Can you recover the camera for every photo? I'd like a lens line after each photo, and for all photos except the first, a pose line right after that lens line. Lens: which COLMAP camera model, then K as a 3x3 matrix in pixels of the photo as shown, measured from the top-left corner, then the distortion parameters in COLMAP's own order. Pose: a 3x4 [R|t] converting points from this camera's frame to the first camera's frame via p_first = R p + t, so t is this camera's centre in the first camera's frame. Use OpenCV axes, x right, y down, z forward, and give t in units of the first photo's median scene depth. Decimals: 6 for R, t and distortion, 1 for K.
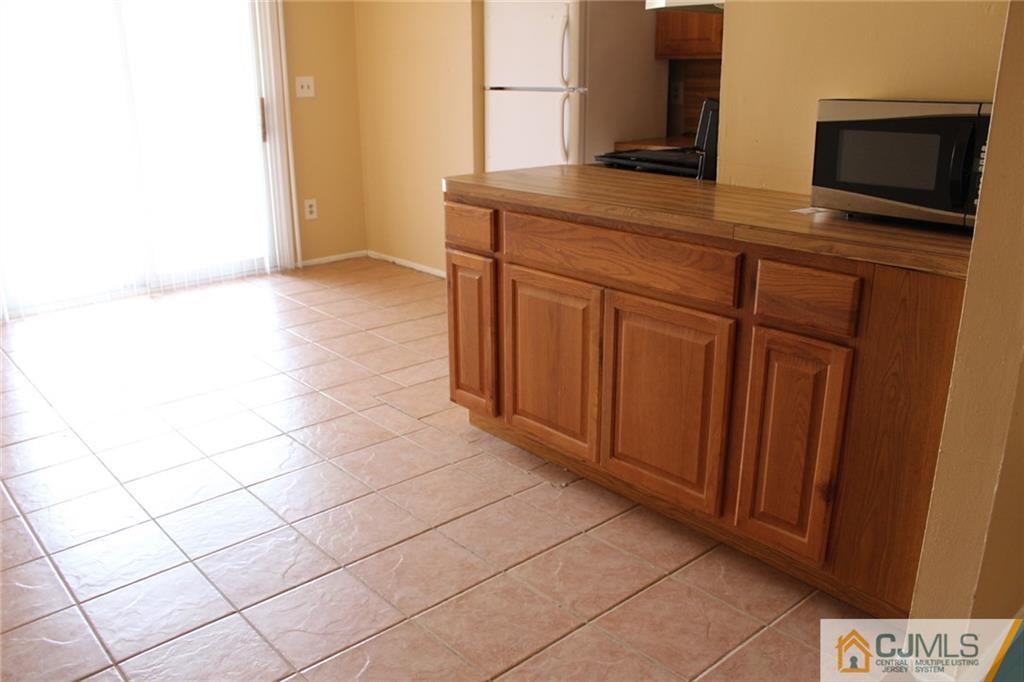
lens RADIAL K [[860.9, 0, 511.9], [0, 860.9, 342.2], [0, 0, 1]] dist [-0.161230, 0.145118]
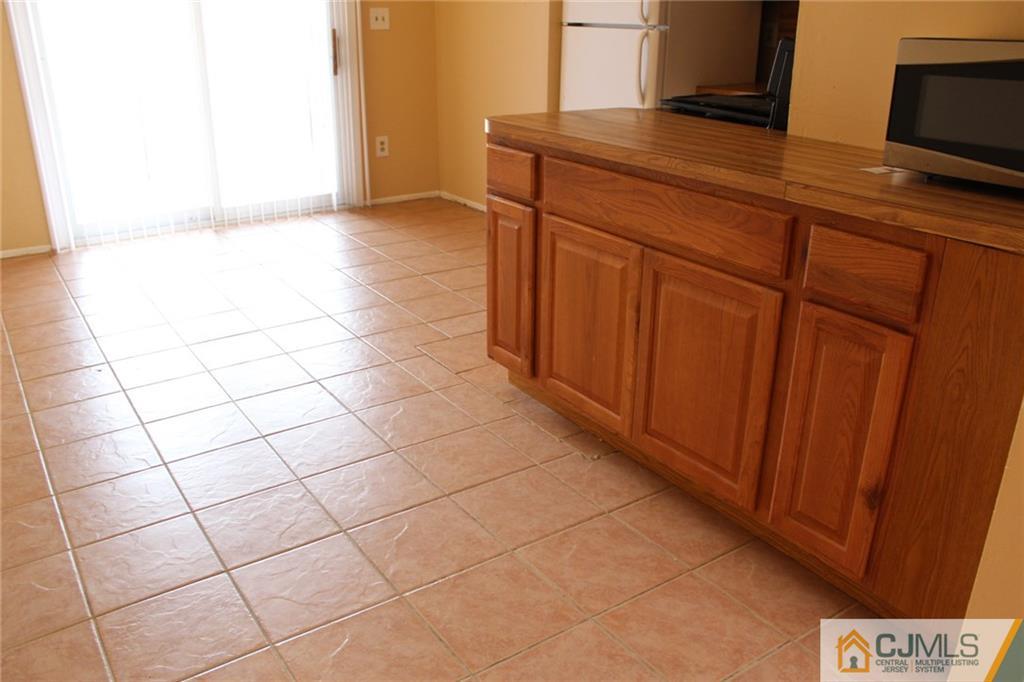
lens RADIAL K [[860.9, 0, 510.2], [0, 860.9, 346.7], [0, 0, 1]] dist [-0.161230, 0.145118]
pose [[0.992133, 0.059230, -0.110294, 0.075878], [-0.051292, 0.995977, 0.073471, -0.018370], [0.114202, -0.067236, 0.991180, 0.094166]]
